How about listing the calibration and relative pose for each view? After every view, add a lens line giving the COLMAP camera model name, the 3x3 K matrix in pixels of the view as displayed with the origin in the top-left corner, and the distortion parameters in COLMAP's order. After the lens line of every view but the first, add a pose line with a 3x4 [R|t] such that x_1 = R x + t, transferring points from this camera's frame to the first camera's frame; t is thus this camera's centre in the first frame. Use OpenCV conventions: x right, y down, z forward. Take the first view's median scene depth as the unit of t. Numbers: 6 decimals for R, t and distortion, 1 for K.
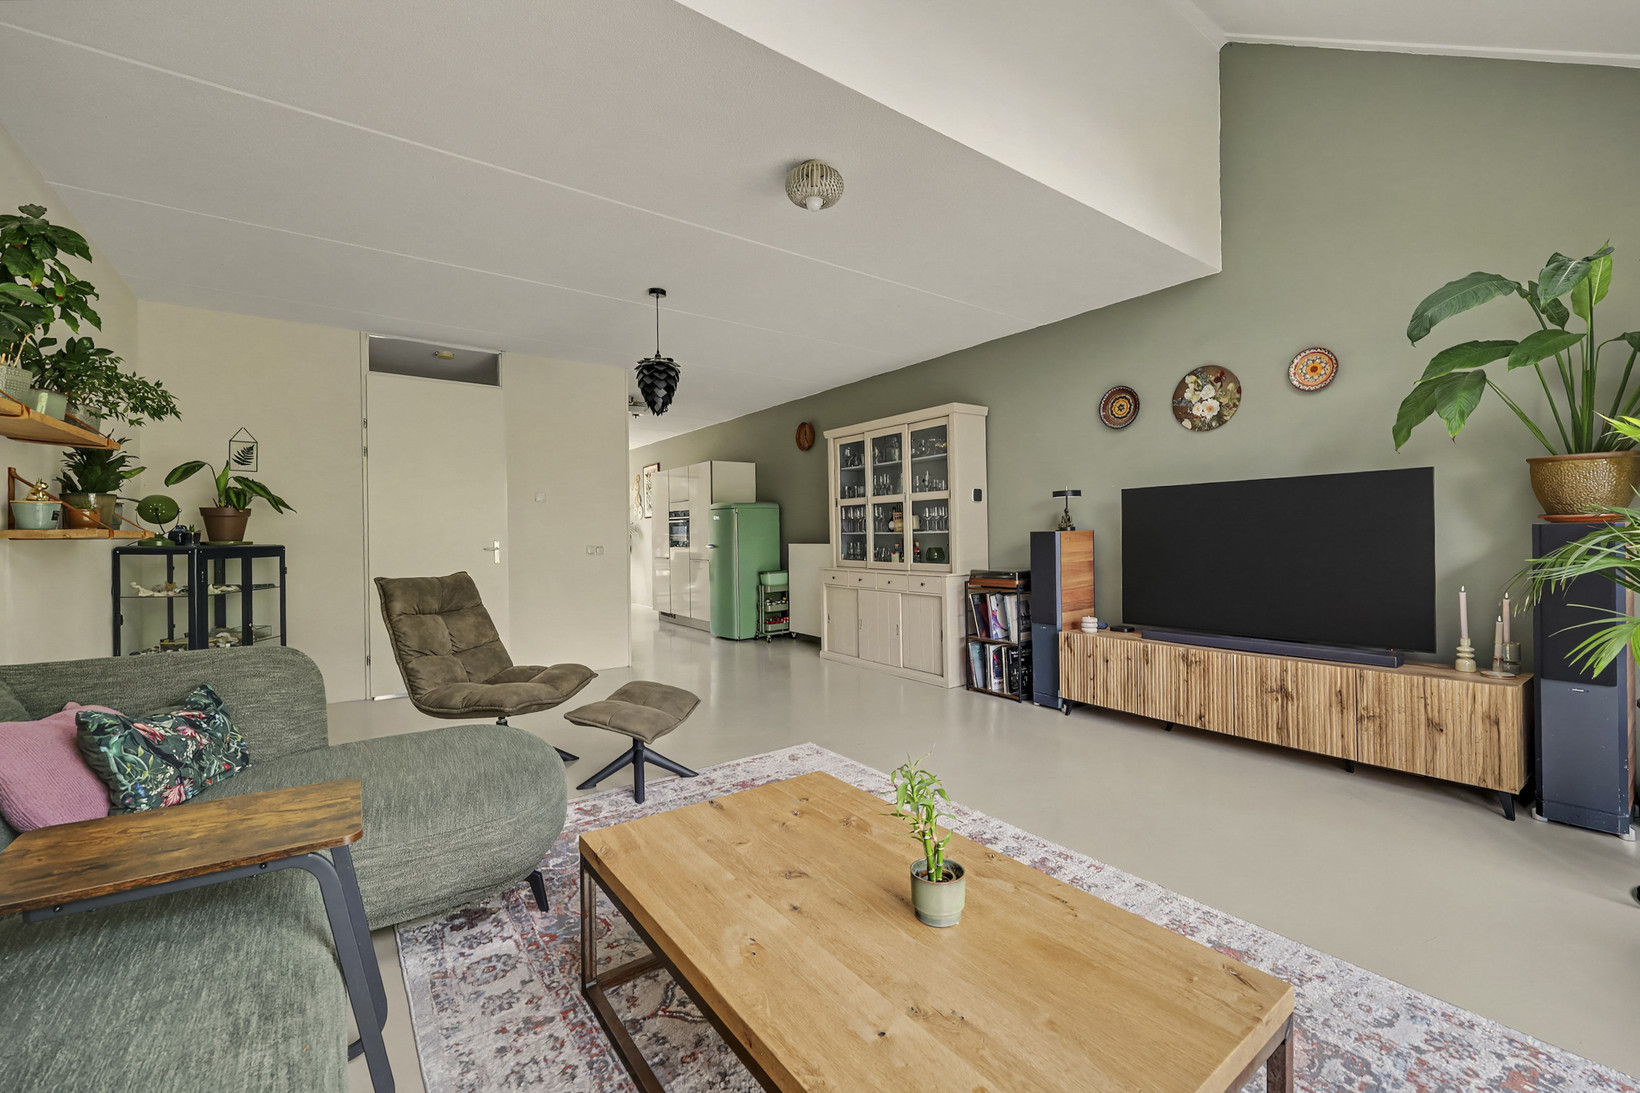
lens RADIAL K [[672.1, 0, 823.5], [0, 672.1, 537.7], [0, 0, 1]] dist [-0.000737, 0.000228]
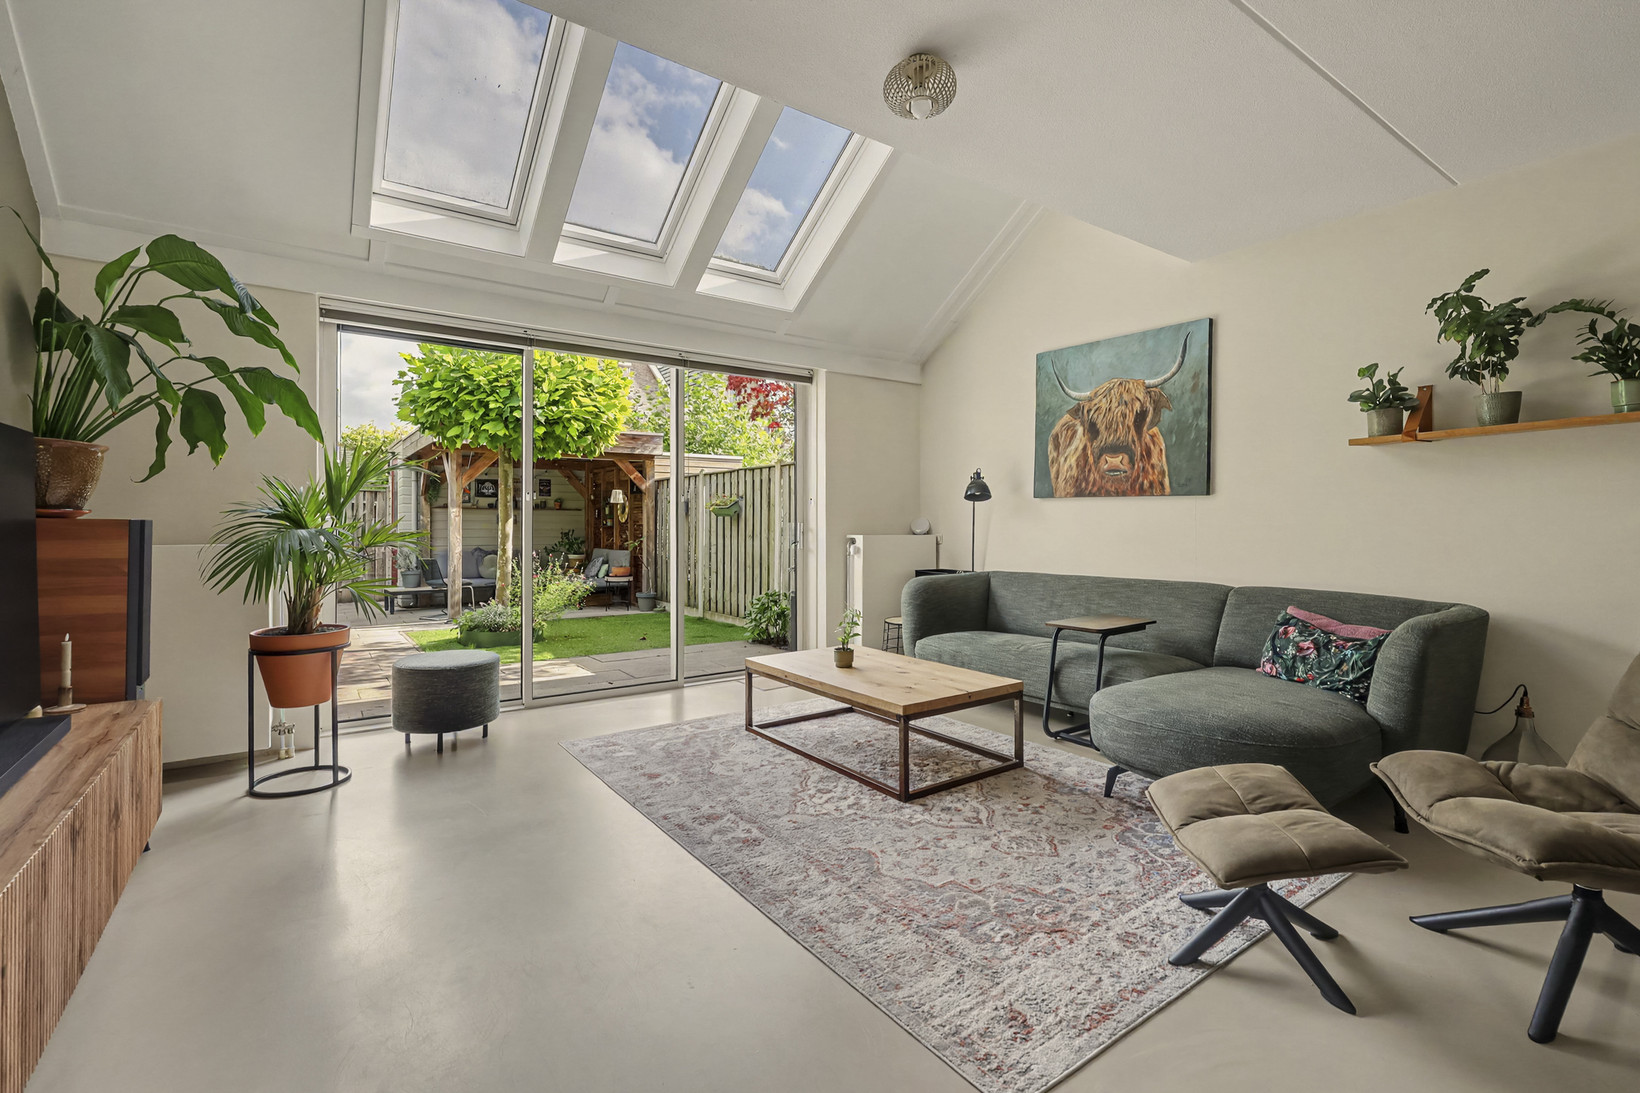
lens RADIAL K [[740.4, 0, 827.5], [0, 740.4, 523.6], [0, 0, 1]] dist [0.002736, 0.000243]
pose [[-0.999804, 0.011378, 0.016190, 0.056253], [0.011411, 0.999933, 0.001928, -0.002983], [-0.016167, 0.002112, -0.999867, 1.205457]]
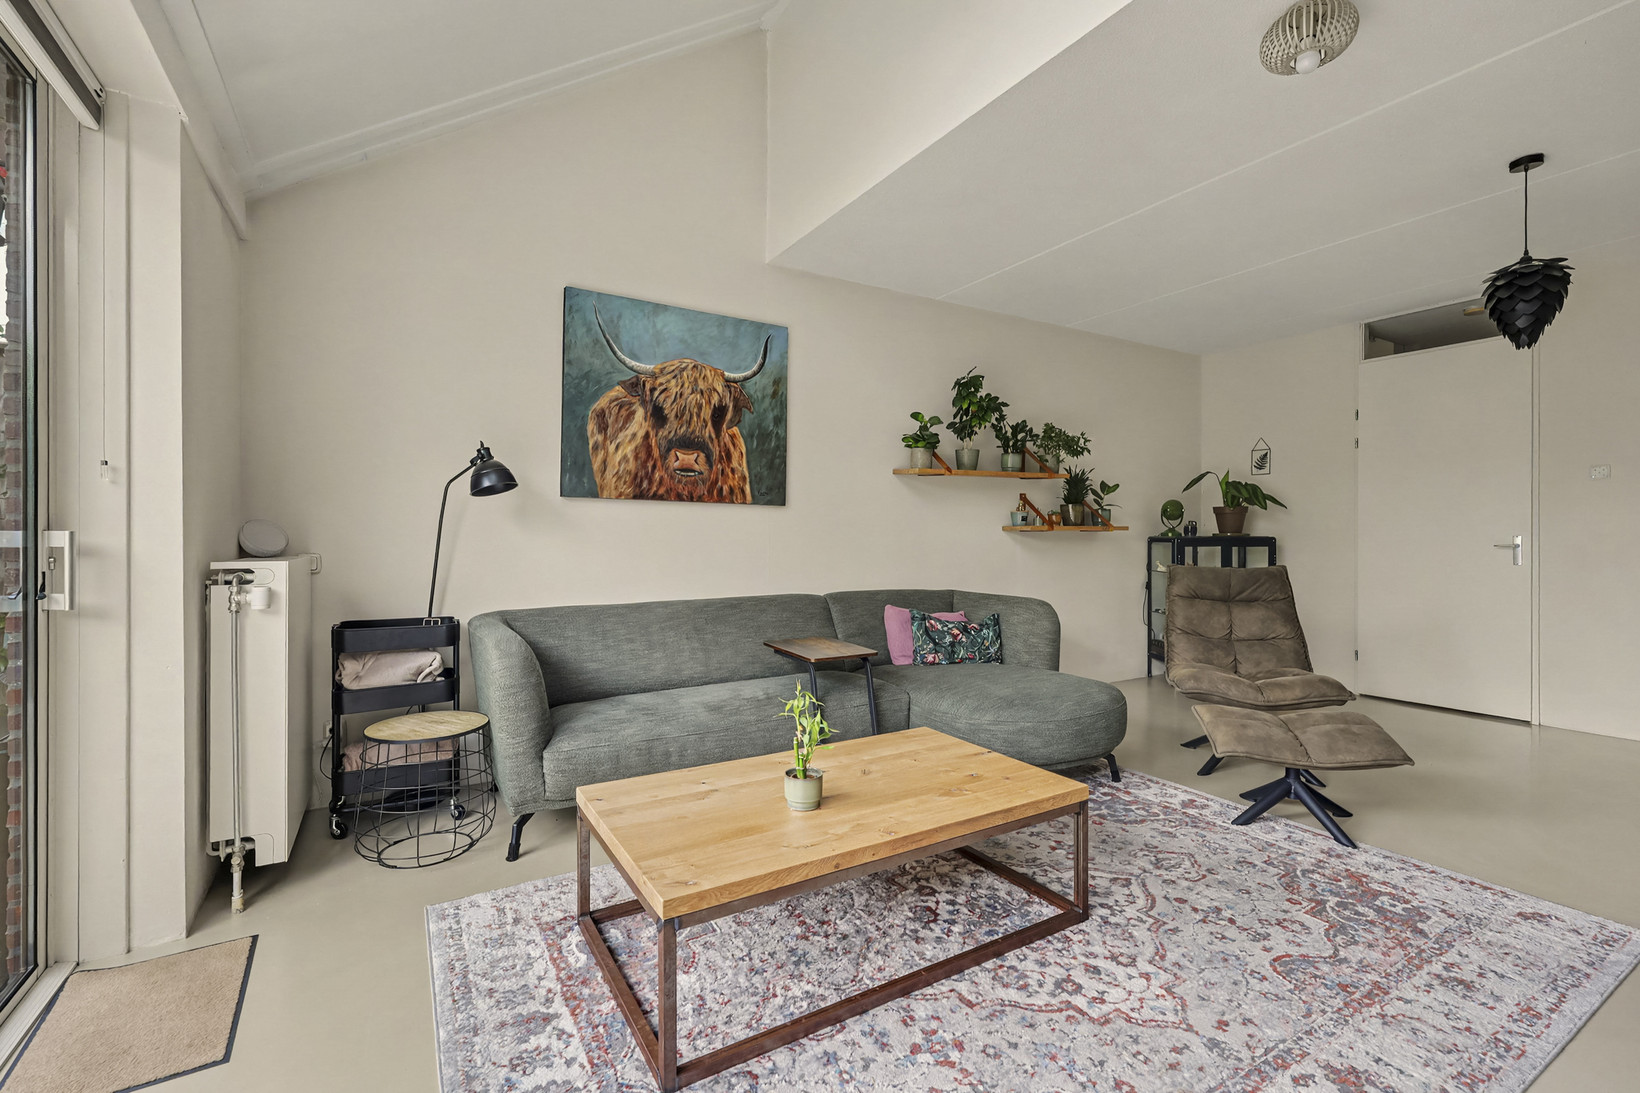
lens RADIAL K [[724.4, 0, 826.1], [0, 724.4, 533.7], [0, 0, 1]] dist [0.001333, 0.000168]
pose [[-0.093503, 0.009642, -0.995572, 0.510544], [-0.001610, 0.999950, 0.009835, -0.005653], [0.995618, 0.002523, -0.093483, 0.364720]]
